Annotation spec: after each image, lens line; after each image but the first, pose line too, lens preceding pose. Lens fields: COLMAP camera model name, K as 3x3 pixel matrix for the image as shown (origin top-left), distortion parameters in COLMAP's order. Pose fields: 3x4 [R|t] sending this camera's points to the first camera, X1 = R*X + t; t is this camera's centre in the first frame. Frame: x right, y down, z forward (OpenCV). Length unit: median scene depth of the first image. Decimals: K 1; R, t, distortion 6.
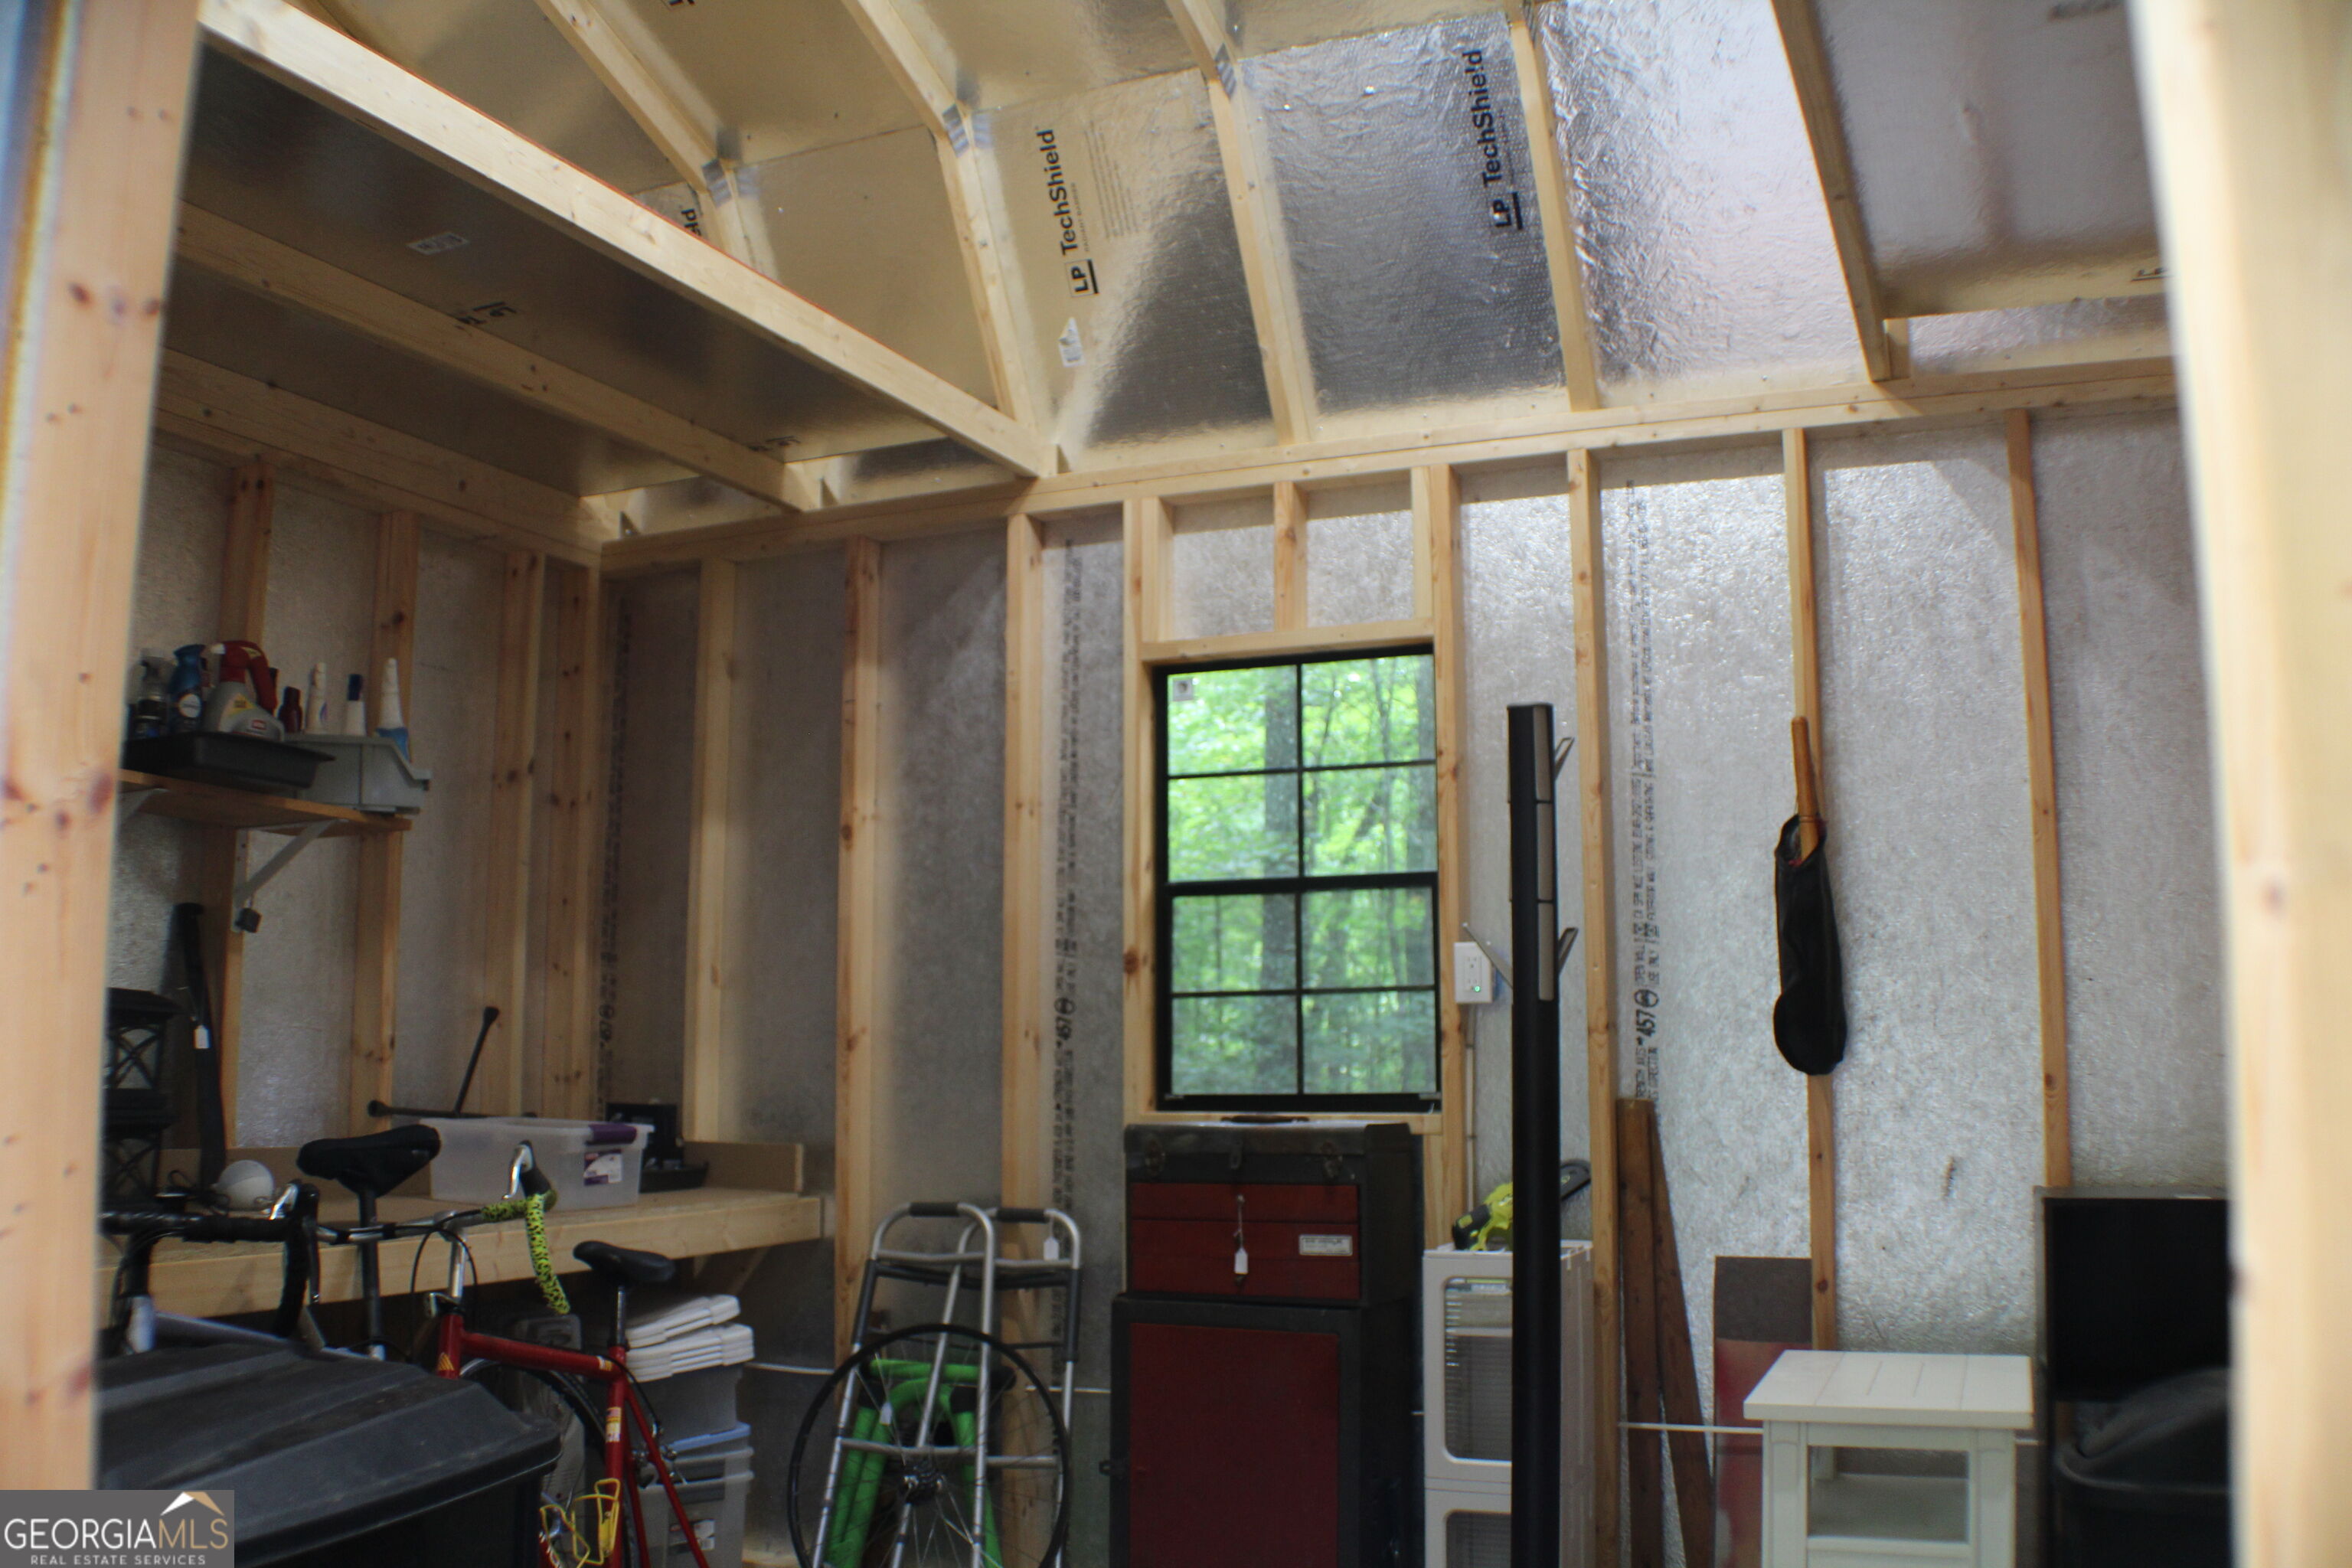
lens RADIAL K [[2136.3, 0, 1175.3], [0, 2136.3, 750.8], [0, 0, 1]] dist [-0.146285, 0.001993]
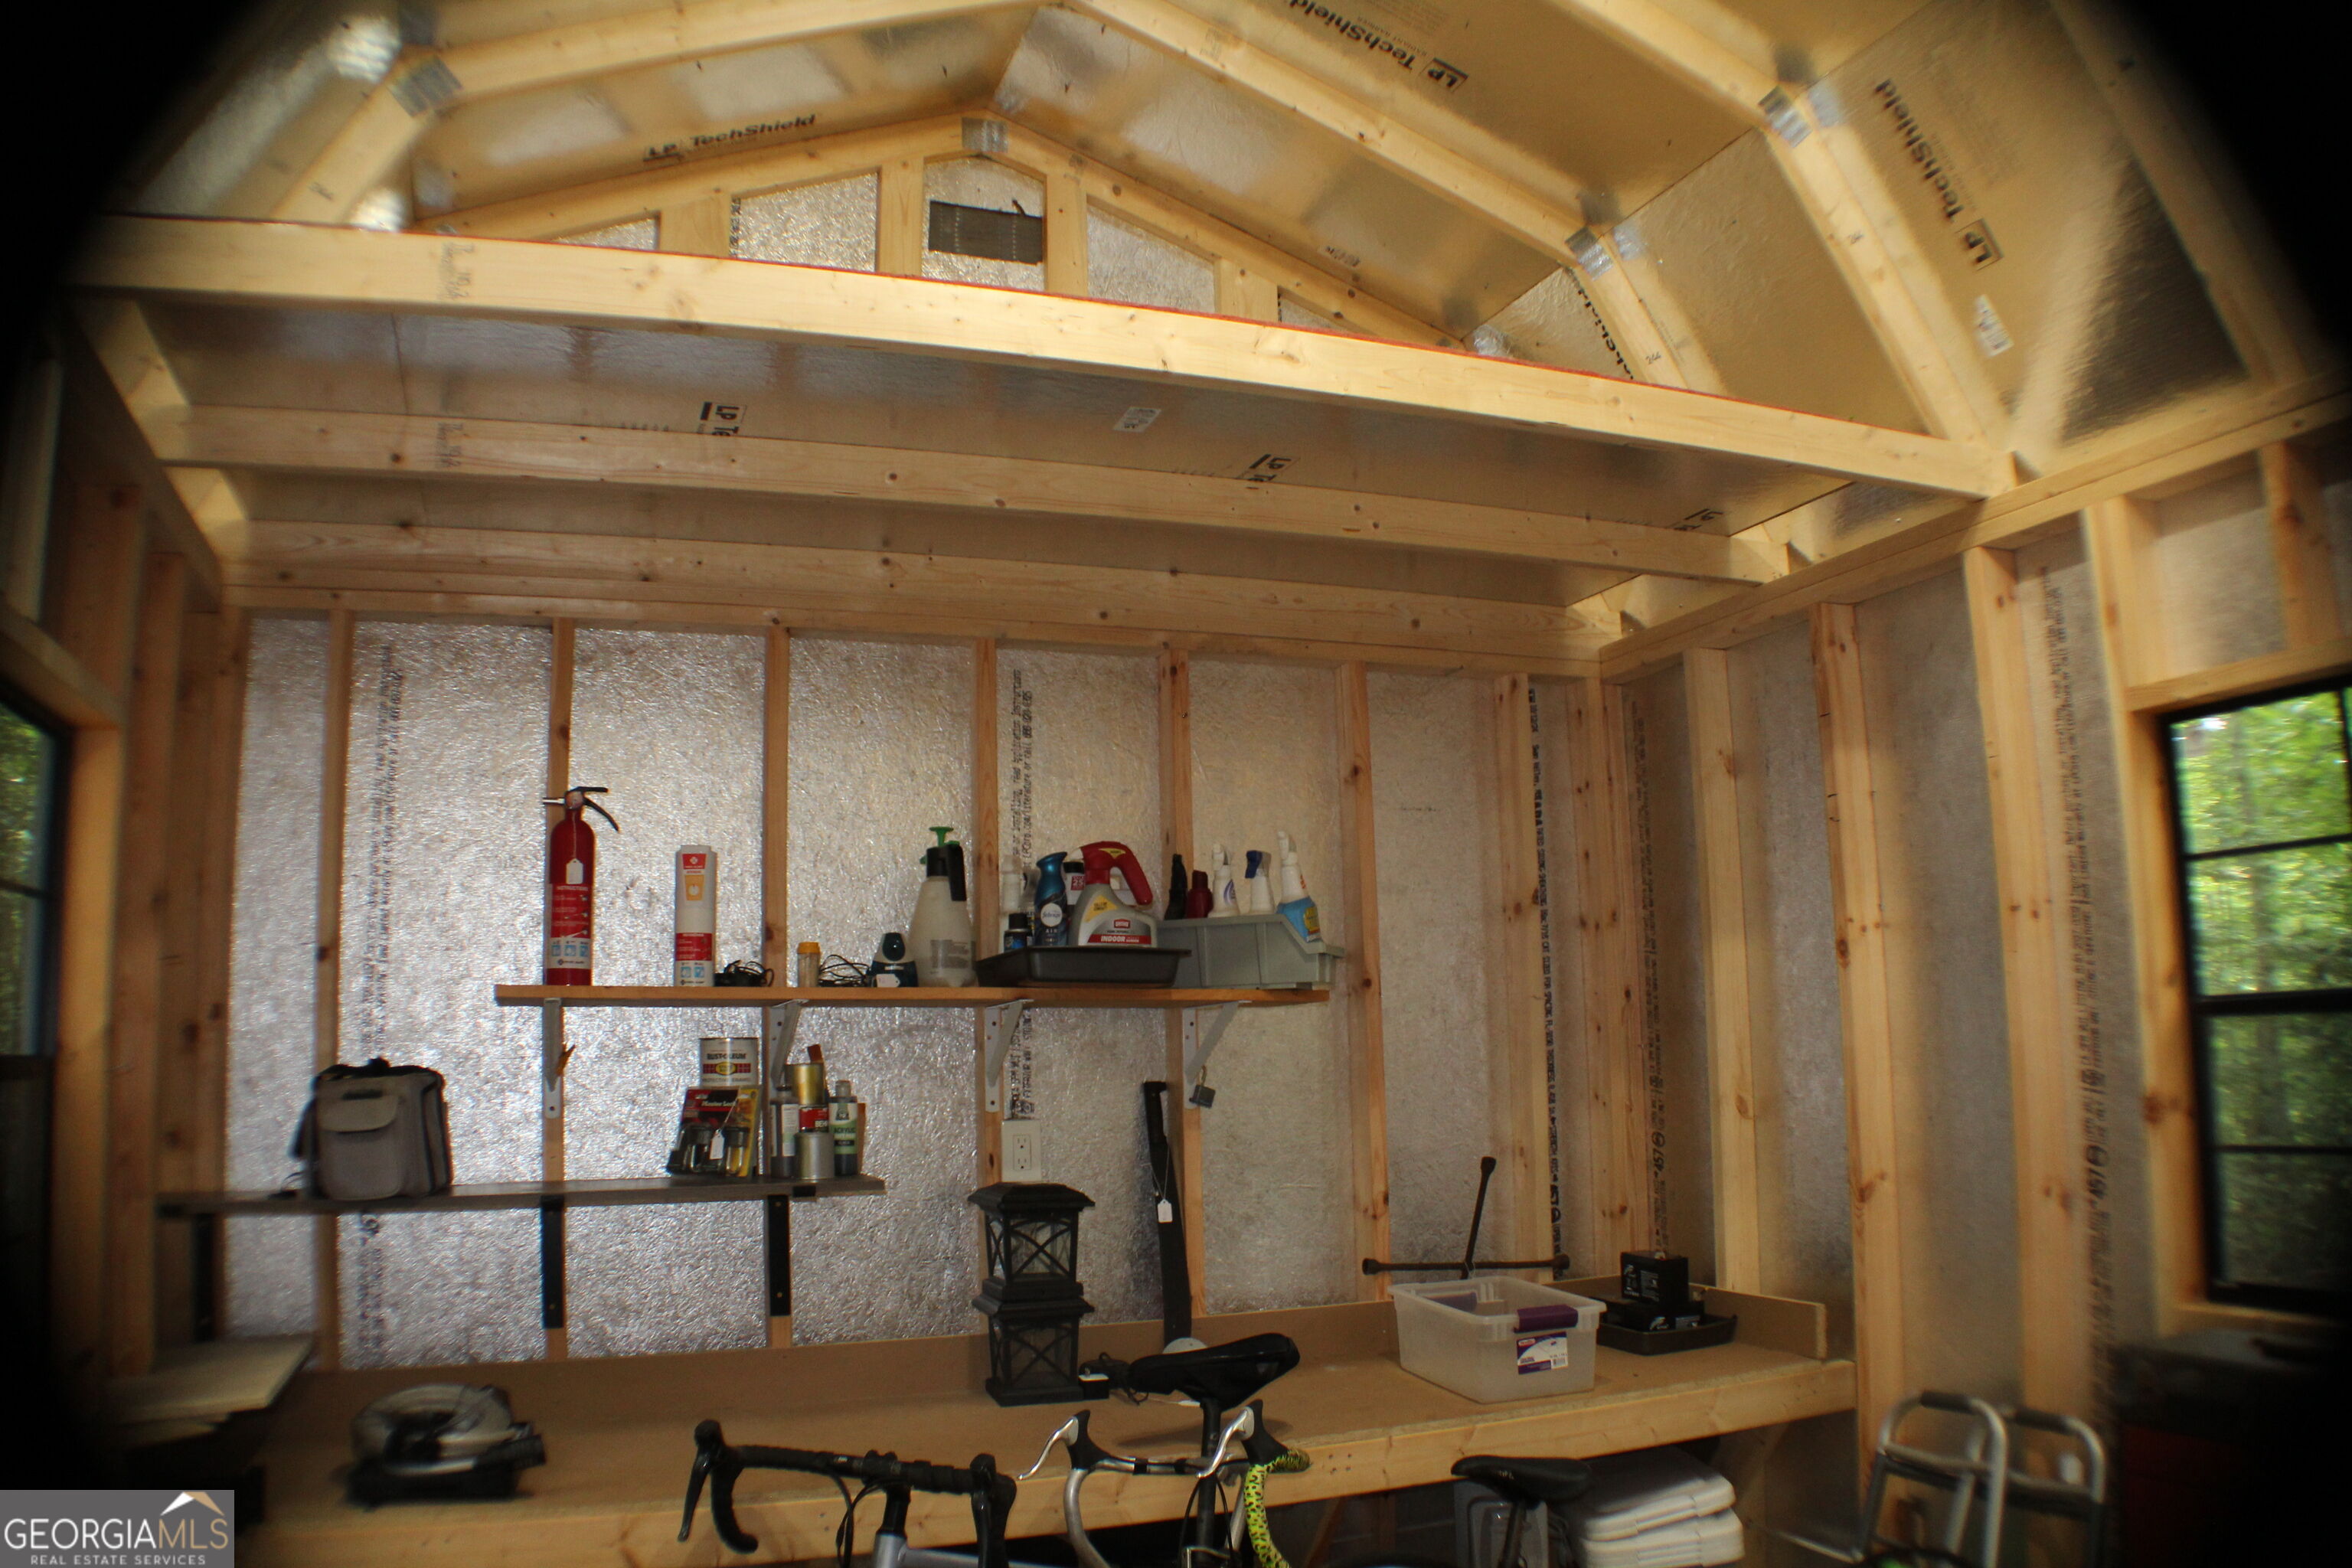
lens RADIAL K [[1777.9, 0, 1177.5], [0, 1777.9, 723.1], [0, 0, 1]] dist [-0.229021, 0.105027]
pose [[0.705049, -0.132772, -0.696619, 0.154265], [0.121812, 0.990391, -0.065478, -0.039840], [0.698619, -0.038691, 0.714447, 0.328894]]
